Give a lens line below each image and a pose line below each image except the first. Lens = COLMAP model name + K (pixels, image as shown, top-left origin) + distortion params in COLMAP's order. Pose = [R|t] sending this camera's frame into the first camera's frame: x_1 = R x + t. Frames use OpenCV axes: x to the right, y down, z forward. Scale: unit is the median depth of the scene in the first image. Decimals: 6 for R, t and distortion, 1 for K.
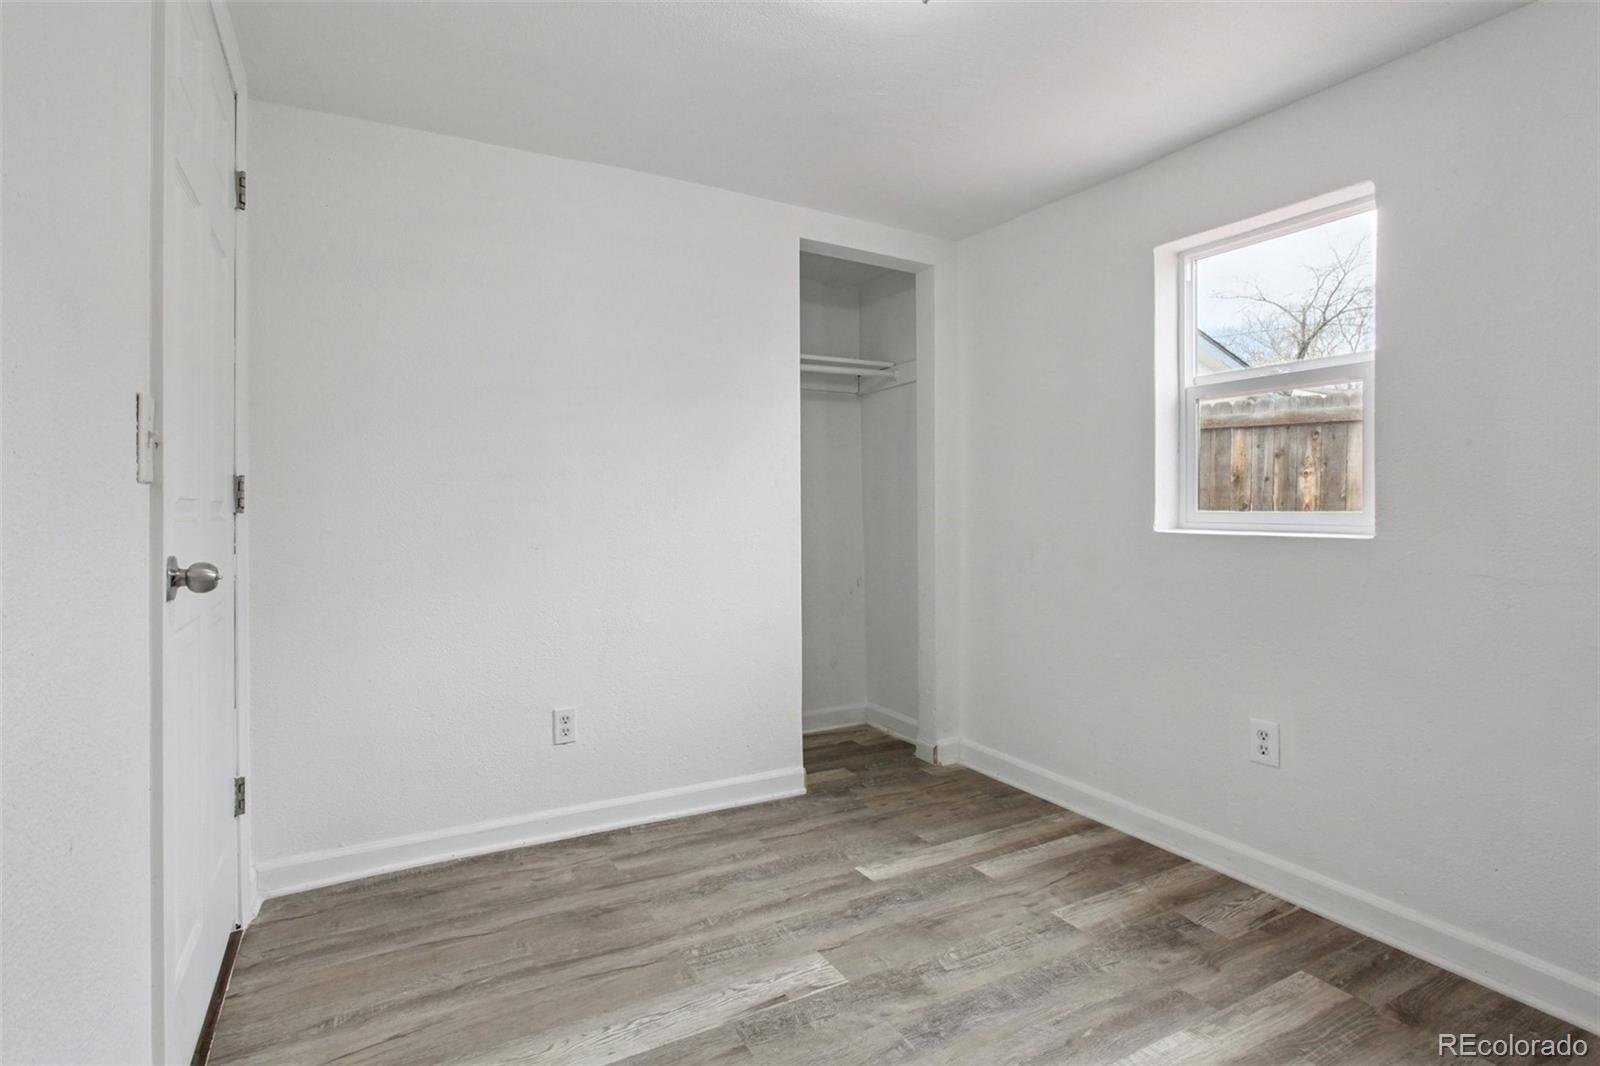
lens RADIAL K [[793.2, 0, 799.2], [0, 793.2, 506.3], [0, 0, 1]] dist [-0.014779, 0.001441]
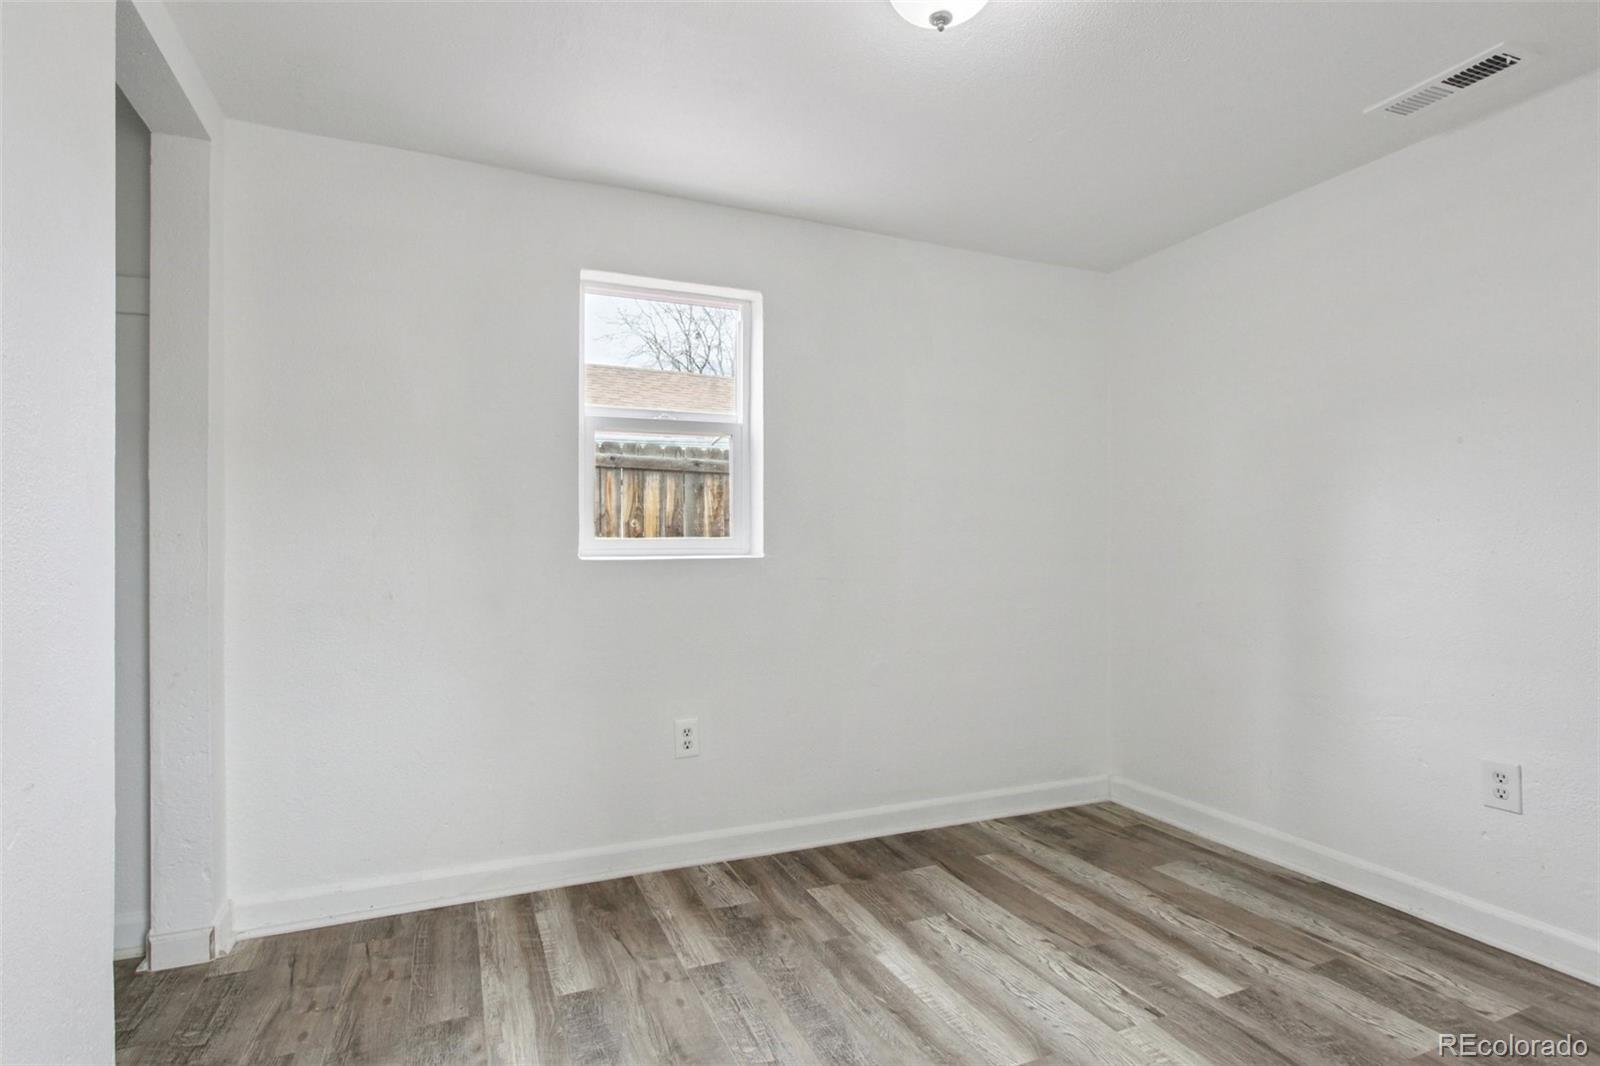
lens RADIAL K [[815.7, 0, 800.0], [0, 815.7, 533.0], [0, 0, 1]] dist [-0.008552, 0.001293]
pose [[0.108992, -0.000752, 0.994042, -0.574081], [0.000794, 0.999999, 0.000669, -0.002049], [-0.994042, 0.000716, 0.108993, 0.700199]]
